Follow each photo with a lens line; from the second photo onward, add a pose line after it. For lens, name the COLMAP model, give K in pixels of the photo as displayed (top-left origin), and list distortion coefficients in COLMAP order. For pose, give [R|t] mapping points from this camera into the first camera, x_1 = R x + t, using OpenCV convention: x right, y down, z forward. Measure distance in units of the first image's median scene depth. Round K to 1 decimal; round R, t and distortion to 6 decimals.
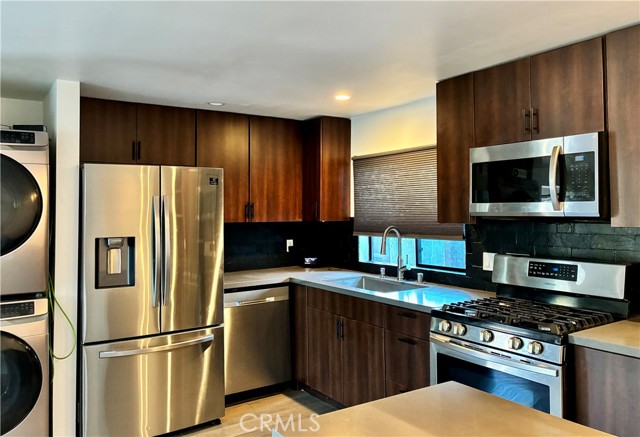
lens RADIAL K [[504.0, 0, 320.9], [0, 504.0, 193.5], [0, 0, 1]] dist [-0.003262, -0.001845]
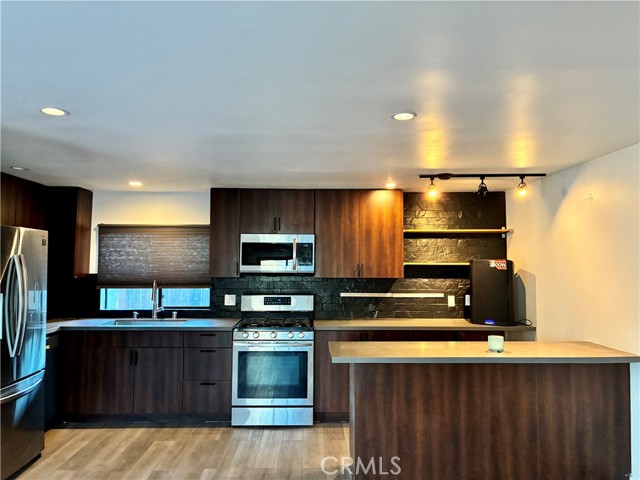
lens RADIAL K [[489.0, 0, 320.0], [0, 489.0, 240.0], [0, 0, 1]] dist [0.045951, -0.057291]
pose [[0.570277, 0.045892, 0.820170, -0.781854], [-0.035904, 0.998877, -0.030927, -0.021465], [-0.820667, -0.011810, 0.571284, -0.157522]]
